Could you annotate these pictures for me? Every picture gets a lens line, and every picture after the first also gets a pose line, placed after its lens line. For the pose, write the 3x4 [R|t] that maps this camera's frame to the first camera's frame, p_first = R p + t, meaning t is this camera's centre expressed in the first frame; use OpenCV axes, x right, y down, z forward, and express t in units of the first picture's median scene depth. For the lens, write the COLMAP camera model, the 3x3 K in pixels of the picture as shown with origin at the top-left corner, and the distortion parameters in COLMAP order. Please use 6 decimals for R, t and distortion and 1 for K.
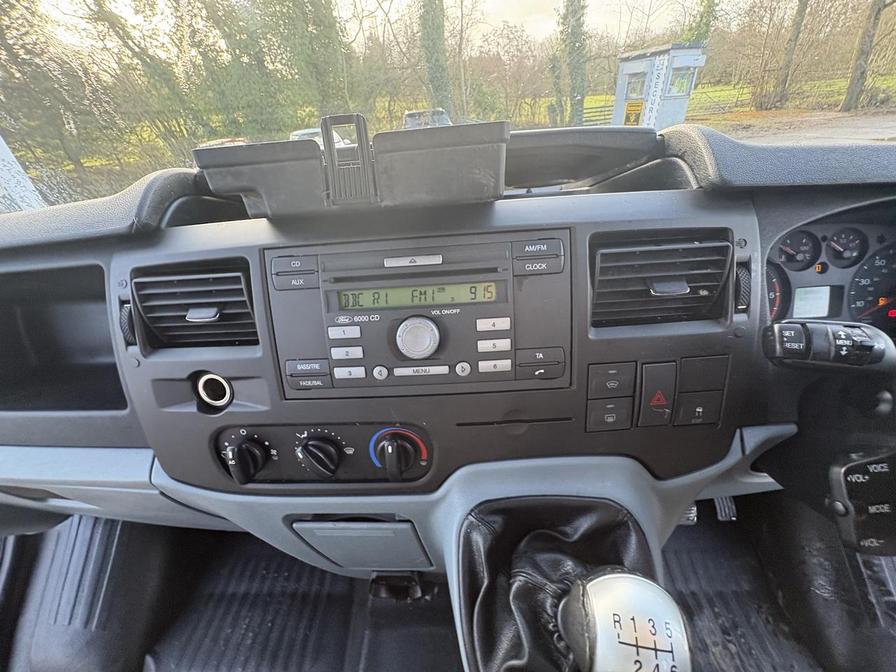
lens RADIAL K [[357.8, 0, 448.1], [0, 357.8, 336.8], [0, 0, 1]] dist [-0.001375, 0.000536]
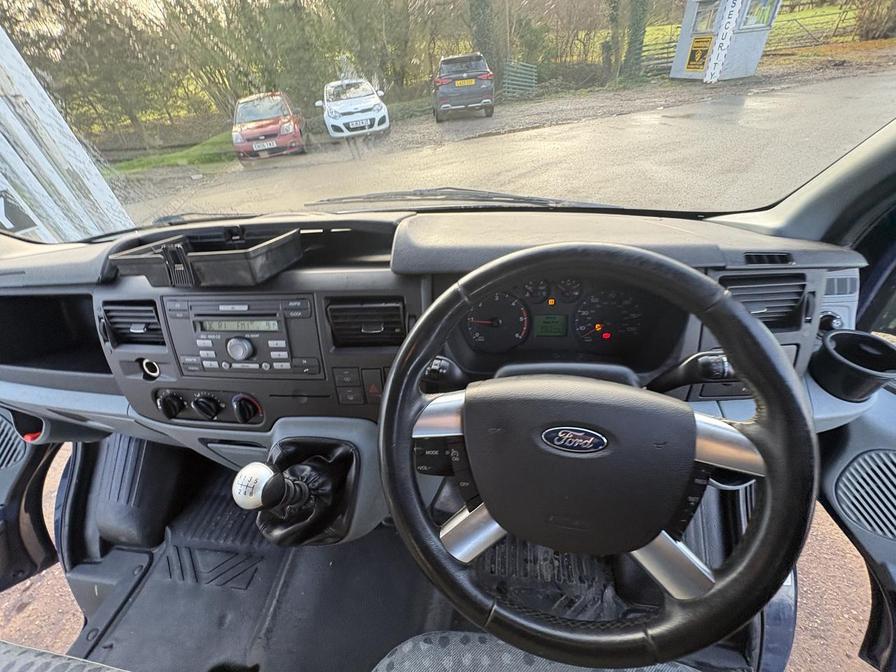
lens RADIAL K [[357.8, 0, 448.1], [0, 357.8, 336.8], [0, 0, 1]] dist [-0.001375, 0.000536]
pose [[0.993713, 0.047355, -0.101449, 1.011133], [-0.035300, 0.992447, 0.117488, -0.270564], [0.106246, -0.113168, 0.987879, -0.605833]]
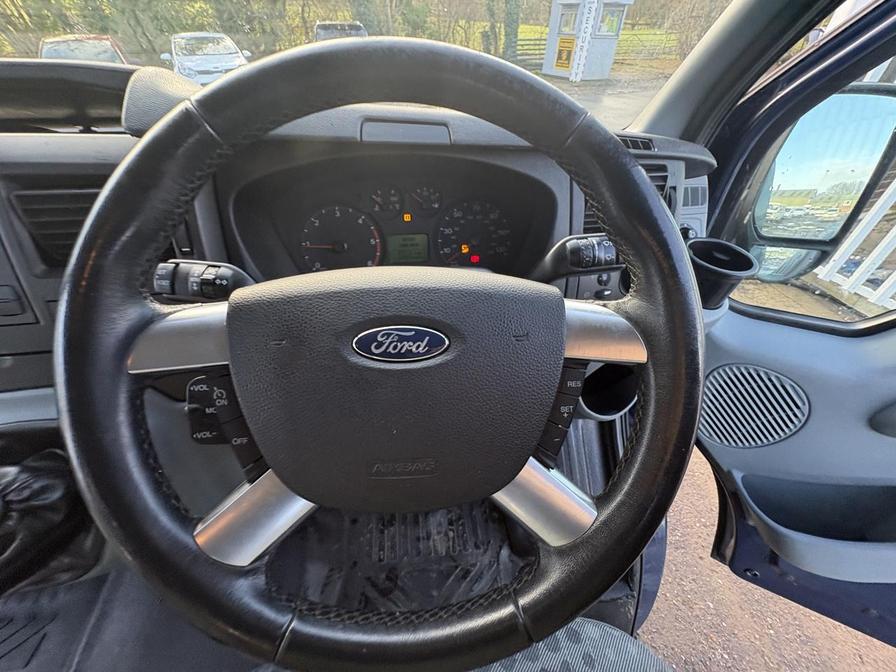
lens RADIAL K [[359.2, 0, 448.0], [0, 359.2, 336.0], [0, 0, 1]] dist [0.000094, 0.000020]
pose [[0.986917, -0.025052, 0.159272, 1.263482], [0.002171, 0.989830, 0.142236, 0.024122], [-0.161216, -0.140029, 0.976935, -0.251158]]
